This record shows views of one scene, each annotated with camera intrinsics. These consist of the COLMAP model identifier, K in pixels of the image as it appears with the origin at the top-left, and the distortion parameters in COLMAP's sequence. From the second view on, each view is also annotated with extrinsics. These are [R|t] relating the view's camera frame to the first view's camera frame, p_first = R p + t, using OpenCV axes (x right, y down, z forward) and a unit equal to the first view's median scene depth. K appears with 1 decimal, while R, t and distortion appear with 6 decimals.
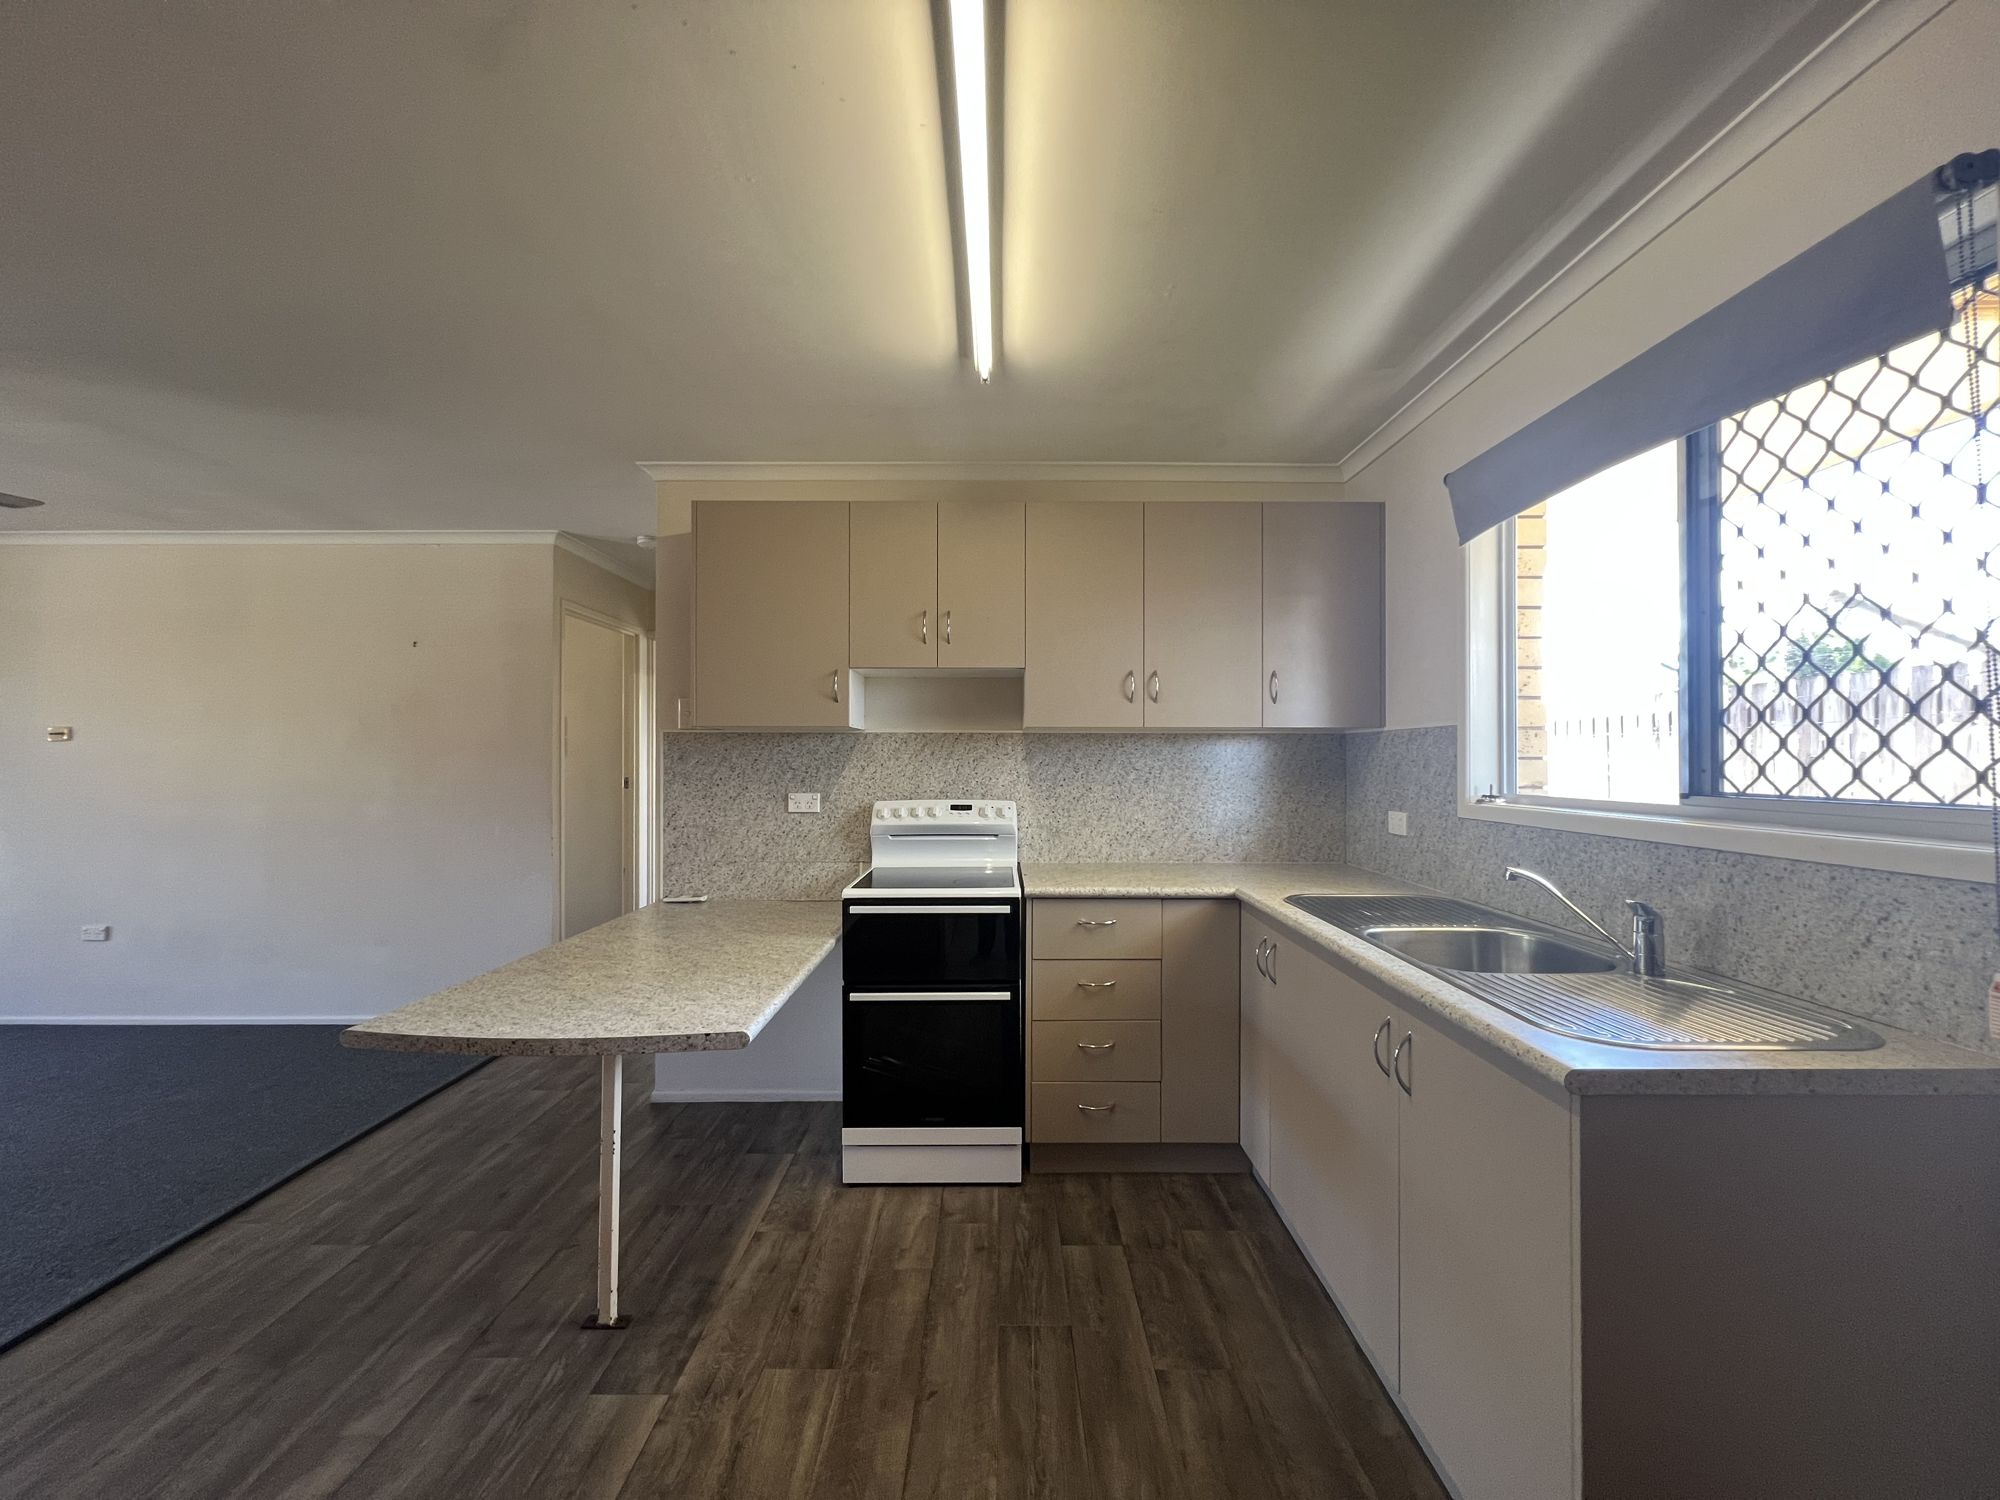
lens RADIAL K [[806.1, 0, 995.7], [0, 806.1, 758.8], [0, 0, 1]] dist [0.001531, 0.000314]
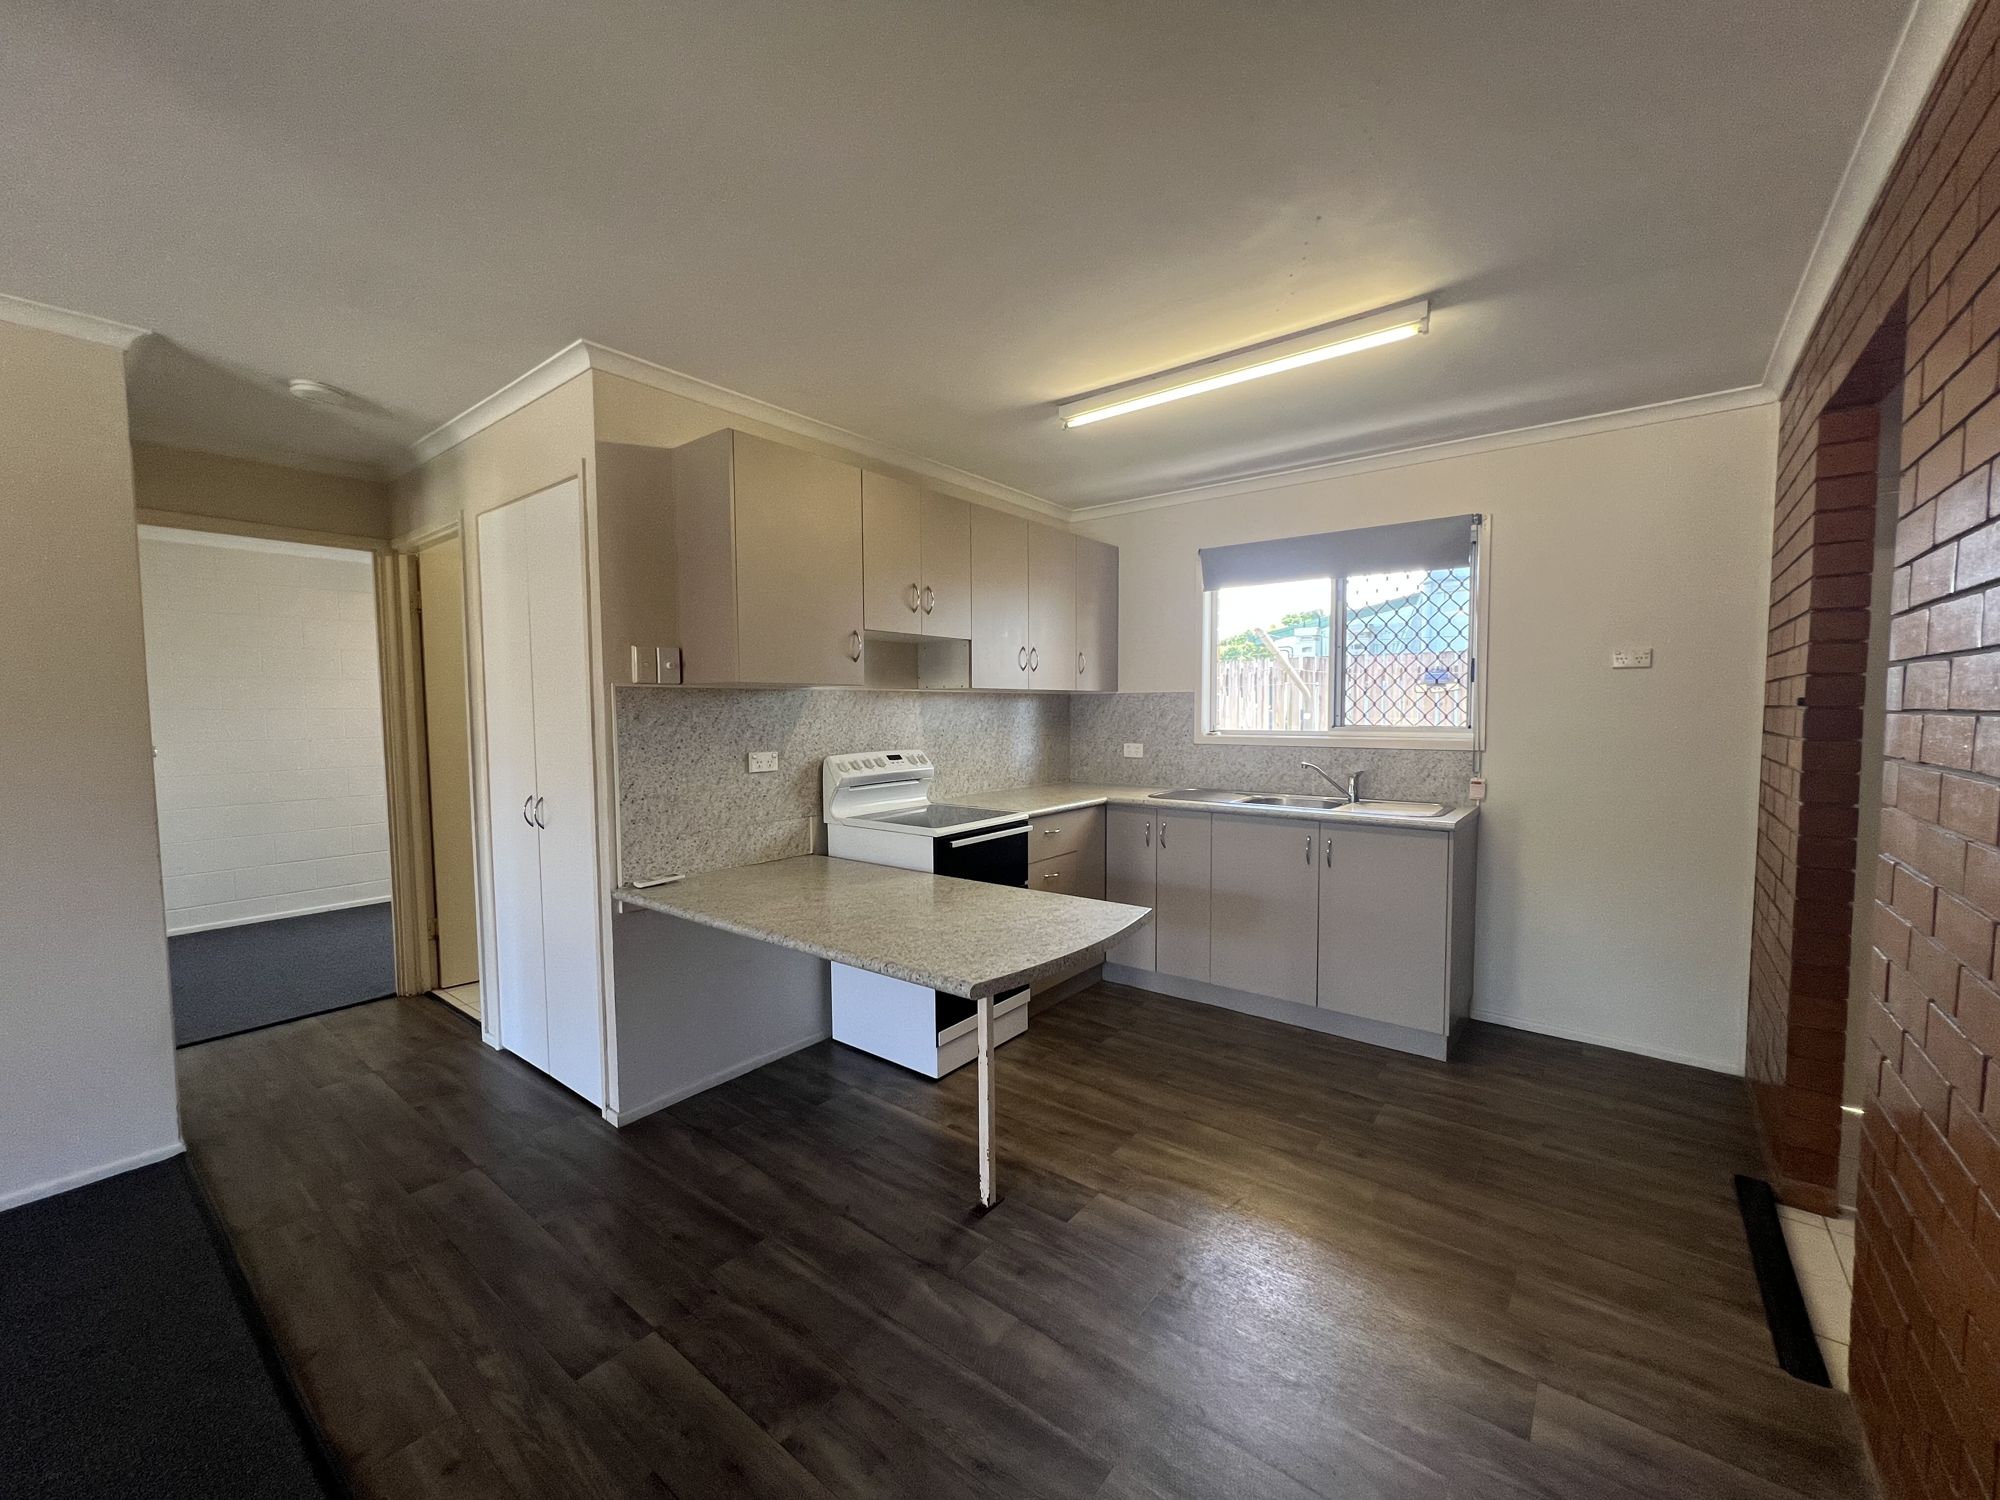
lens RADIAL K [[806.1, 0, 1004.6], [0, 806.1, 758.5], [0, 0, 1]] dist [0.001531, 0.000314]
pose [[0.611619, -0.055617, 0.789195, -0.916170], [0.006262, 0.997835, 0.065467, -0.012395], [-0.791128, -0.035099, 0.610643, 0.200759]]
